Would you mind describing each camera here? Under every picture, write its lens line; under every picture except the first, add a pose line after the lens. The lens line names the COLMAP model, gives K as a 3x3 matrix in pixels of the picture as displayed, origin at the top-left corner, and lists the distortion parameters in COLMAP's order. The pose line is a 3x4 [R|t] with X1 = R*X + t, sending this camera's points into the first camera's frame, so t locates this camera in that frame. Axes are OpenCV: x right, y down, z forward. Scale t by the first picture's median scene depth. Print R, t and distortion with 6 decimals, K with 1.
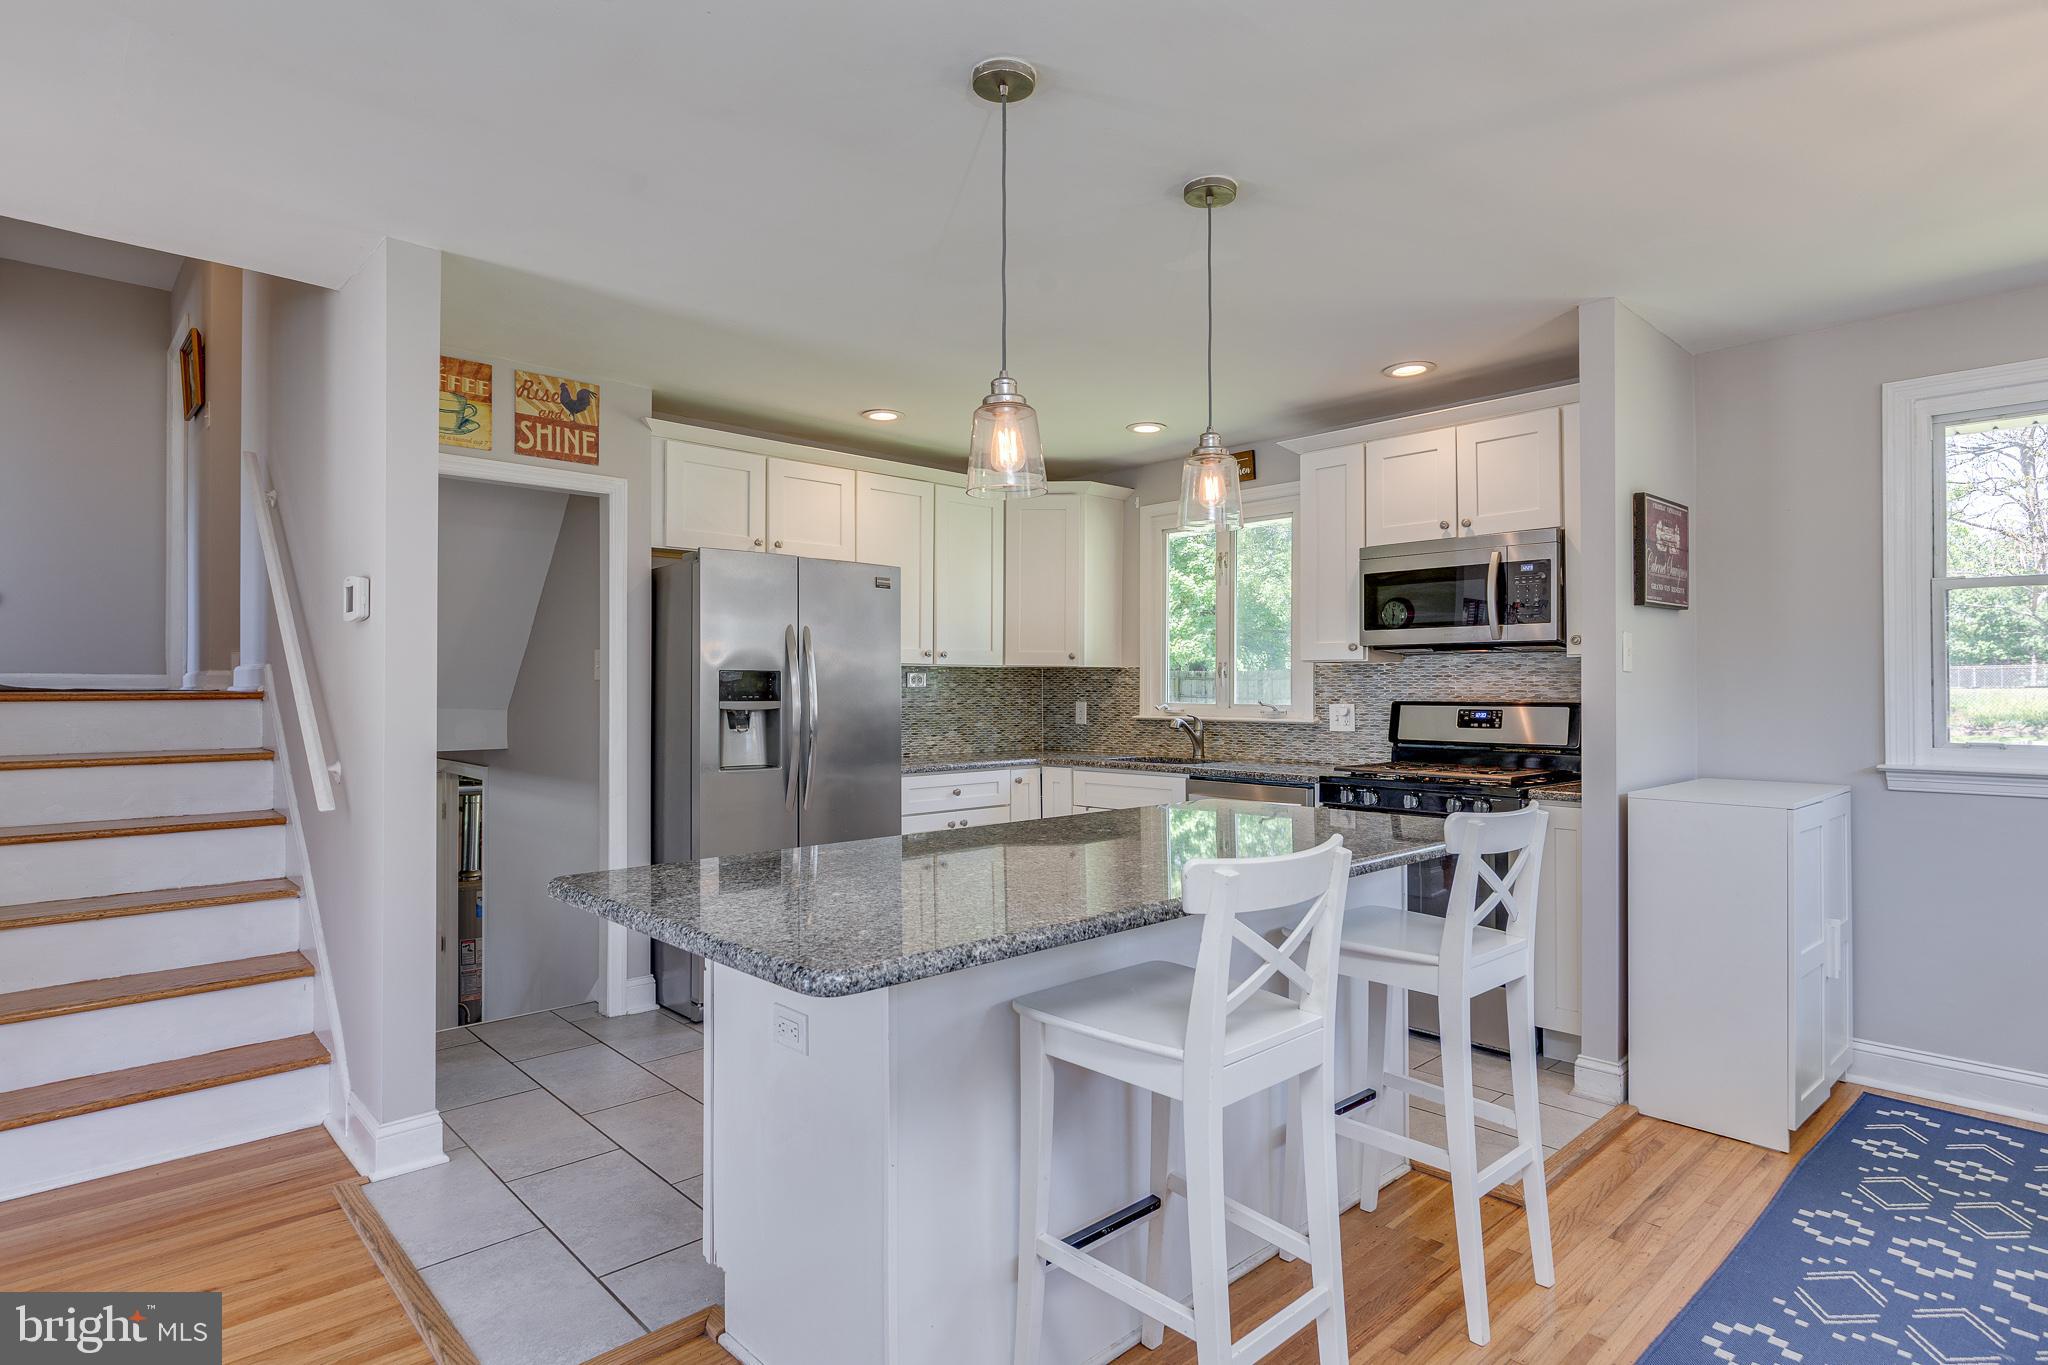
lens RADIAL K [[1076.9, 0, 1021.0], [0, 1076.9, 691.5], [0, 0, 1]] dist [0.000492, -0.000936]
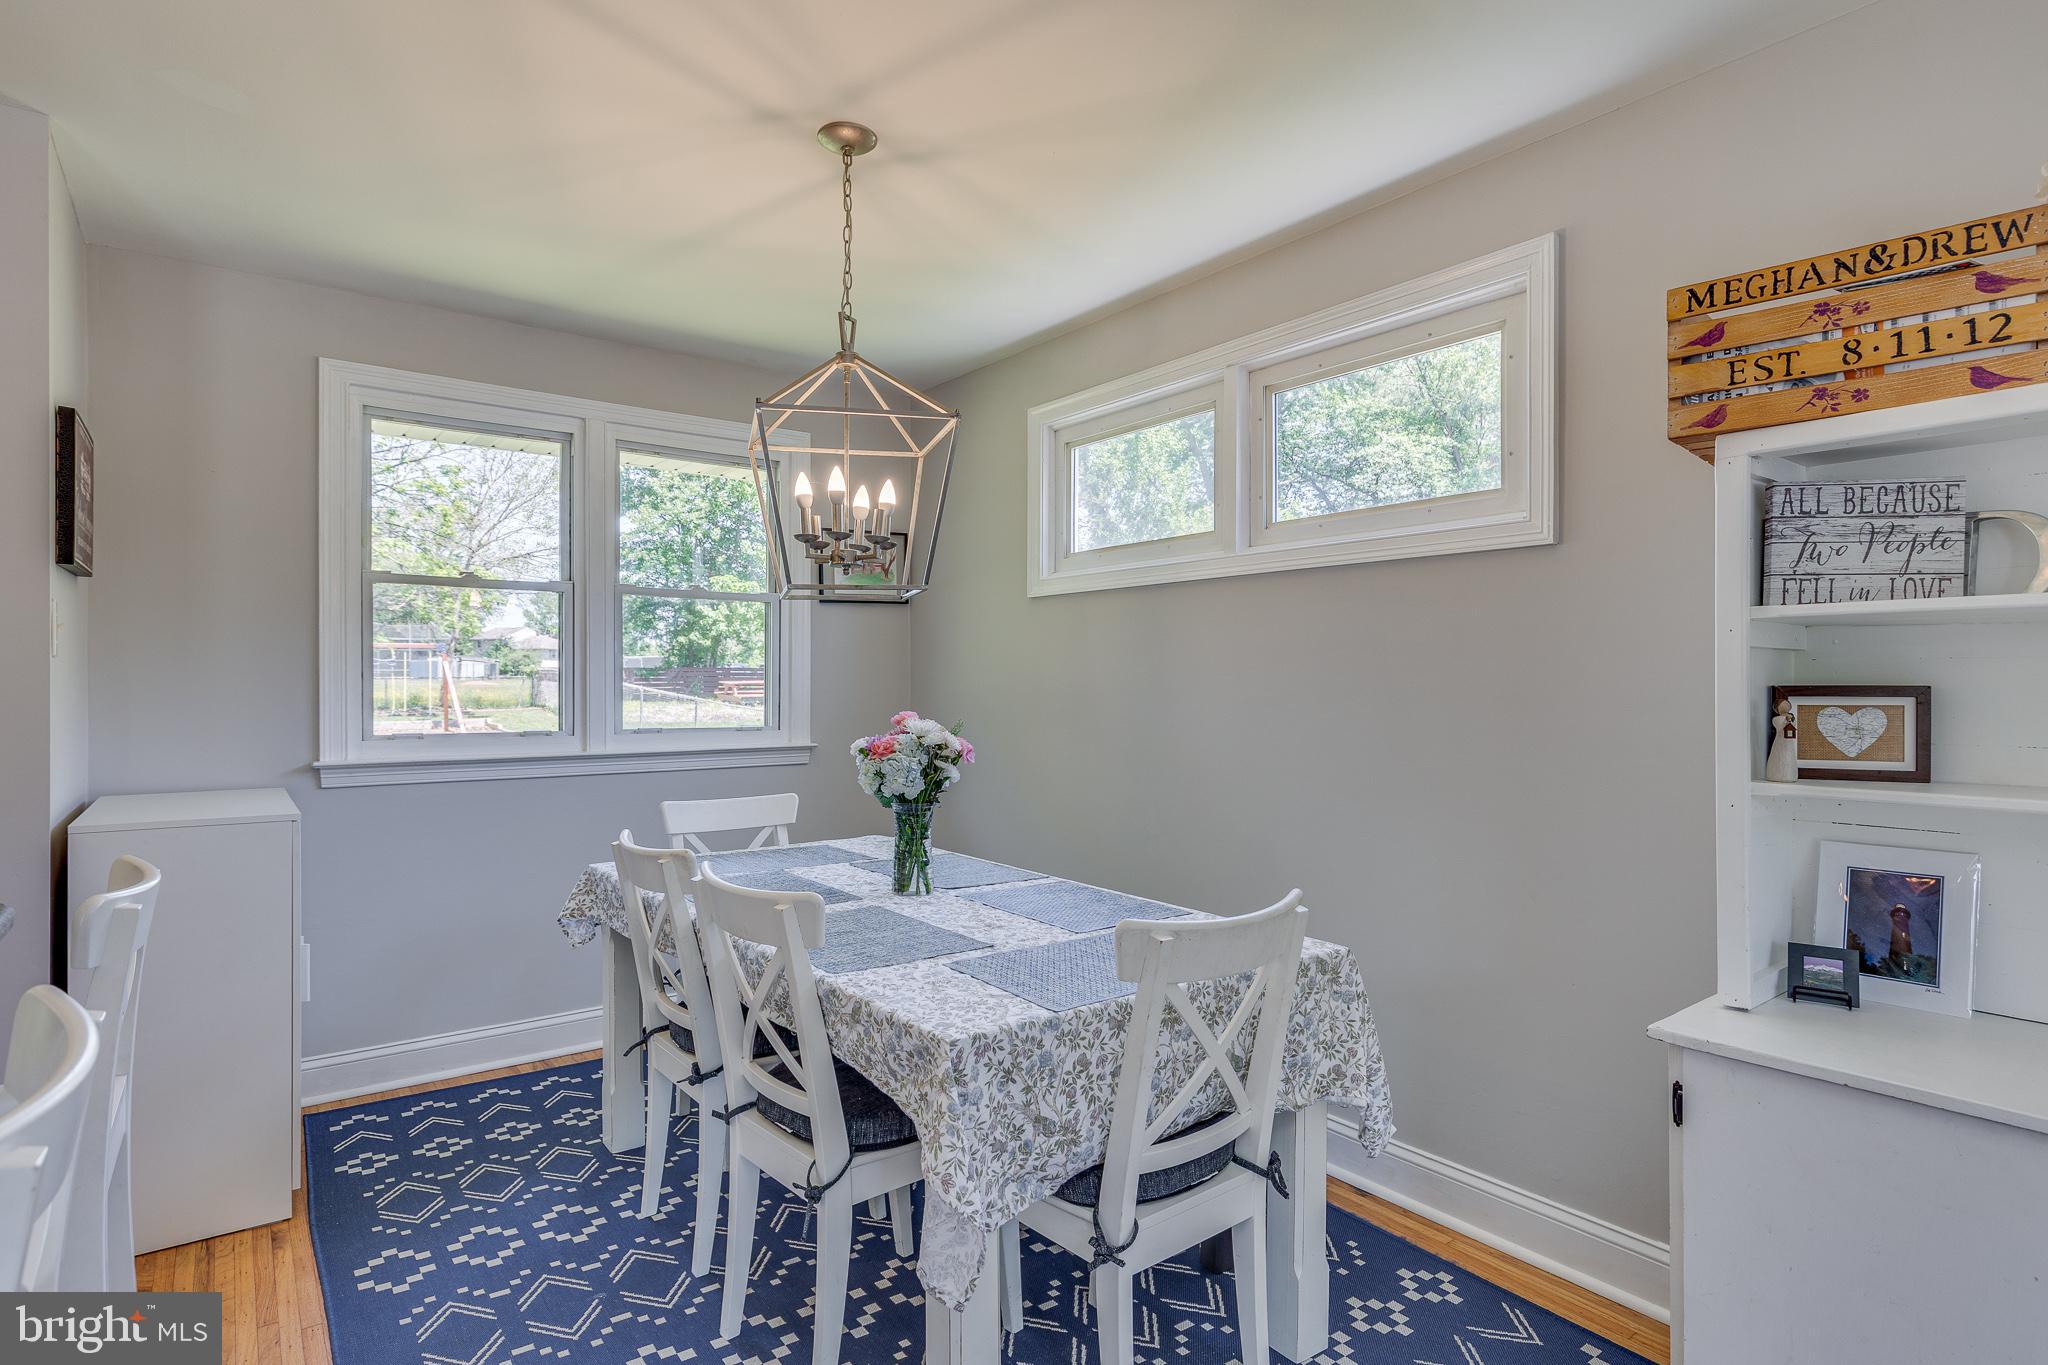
lens RADIAL K [[1076.9, 0, 1021.0], [0, 1076.9, 691.5], [0, 0, 1]] dist [0.000492, -0.000936]
pose [[0.106758, -0.010017, 0.994235, -0.061100], [0.002636, 0.999949, 0.009792, -0.001473], [-0.994282, 0.001576, 0.106779, 0.239654]]
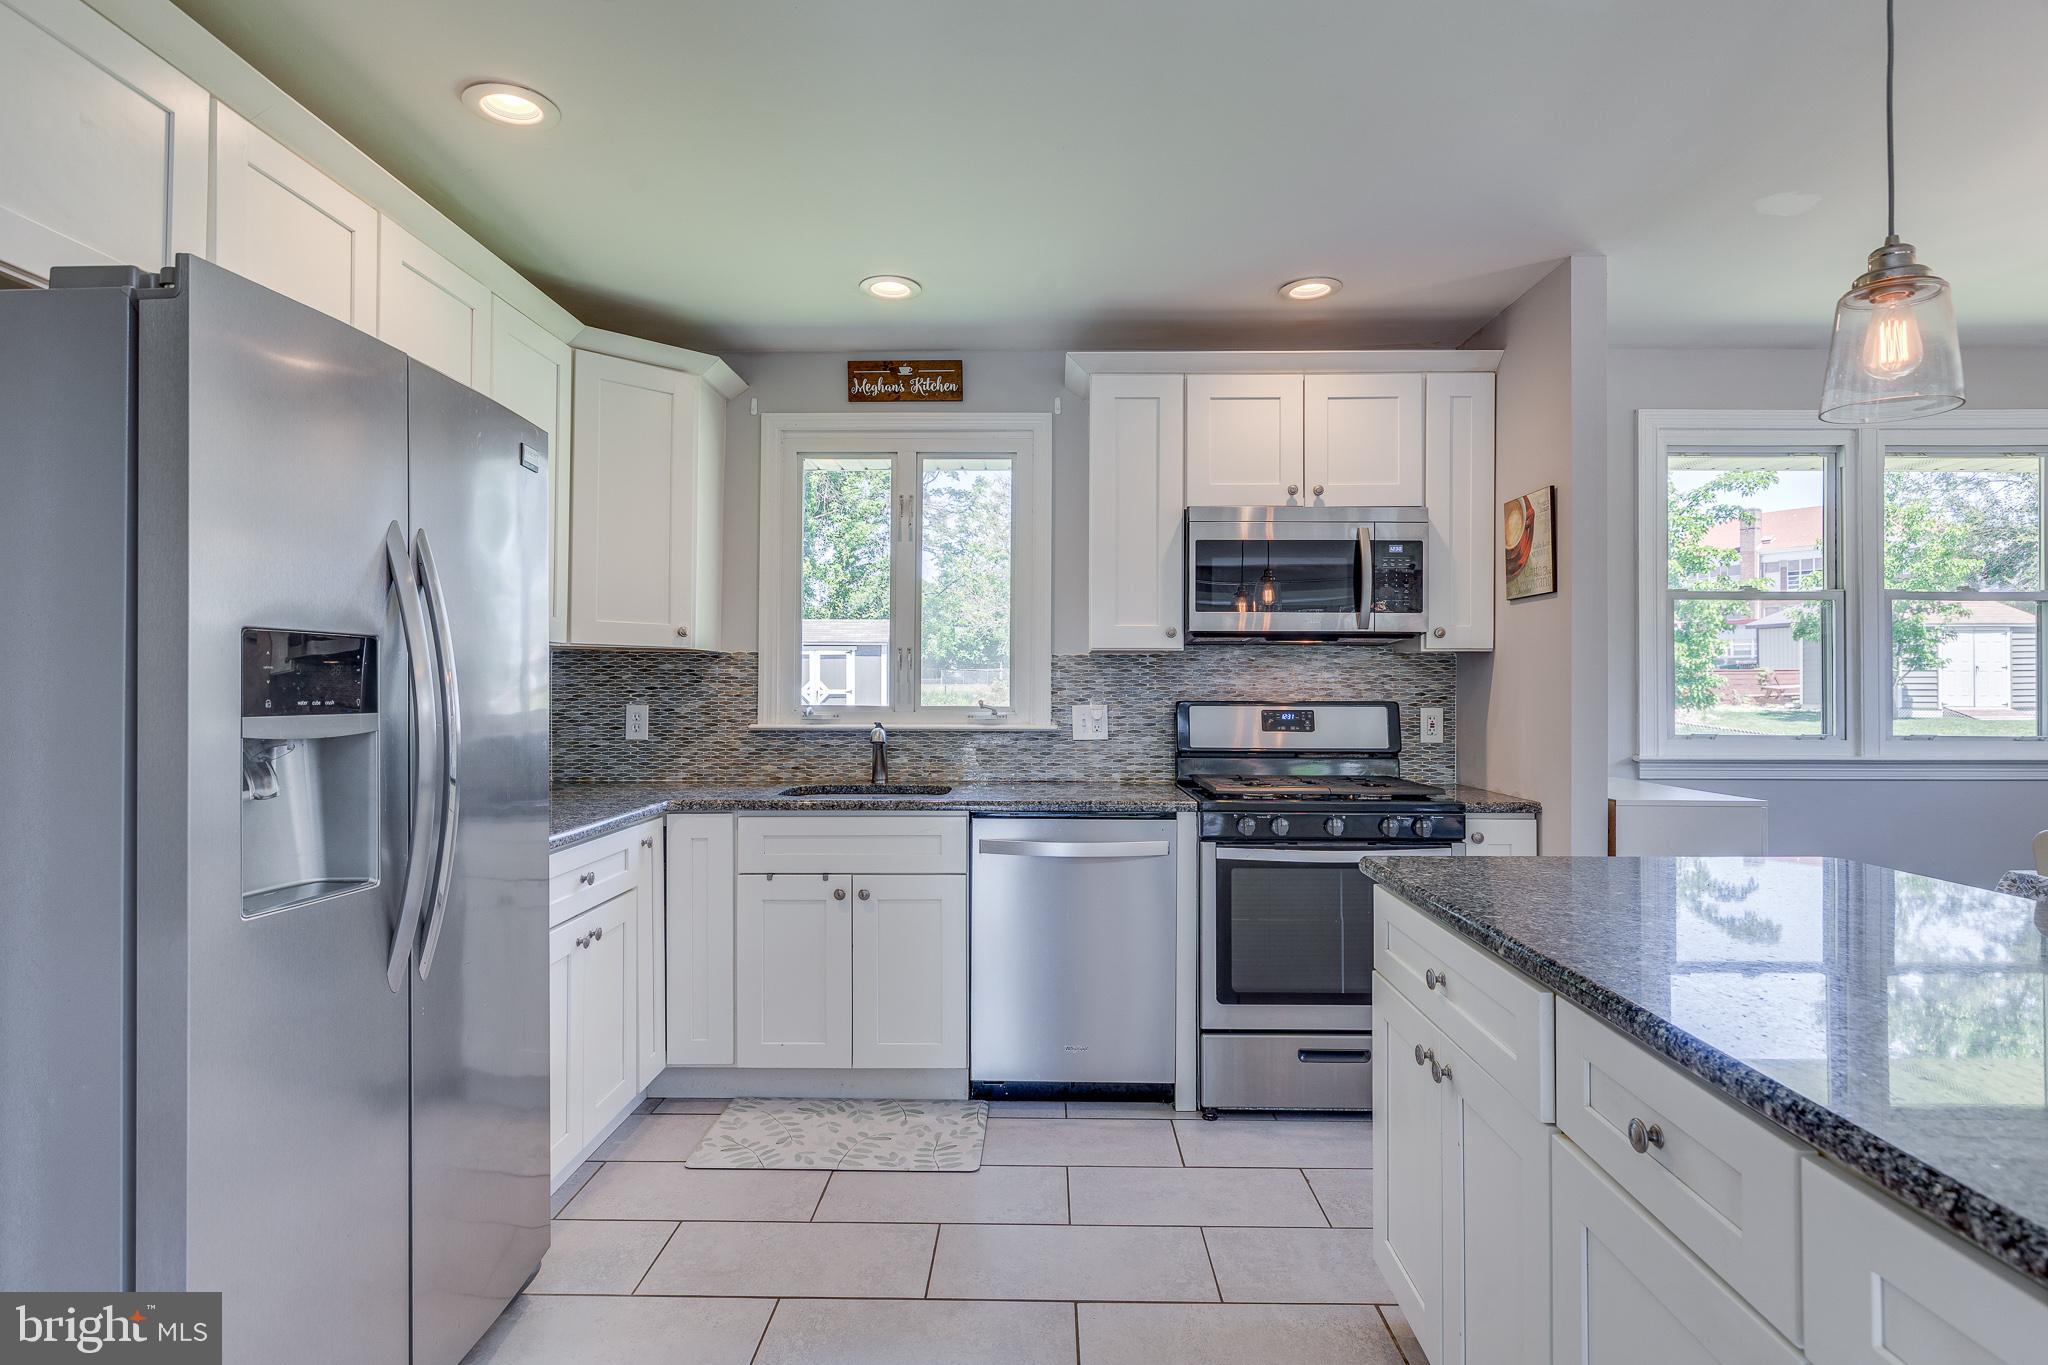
lens RADIAL K [[1060.3, 0, 1024.0], [0, 1060.3, 682.5], [0, 0, 1]] dist [-0.001745, -0.001112]
pose [[0.694254, 0.004396, 0.719716, -0.347115], [-0.001142, 0.999987, -0.005006, -0.000831], [-0.719729, 0.002654, 0.694250, 0.589364]]
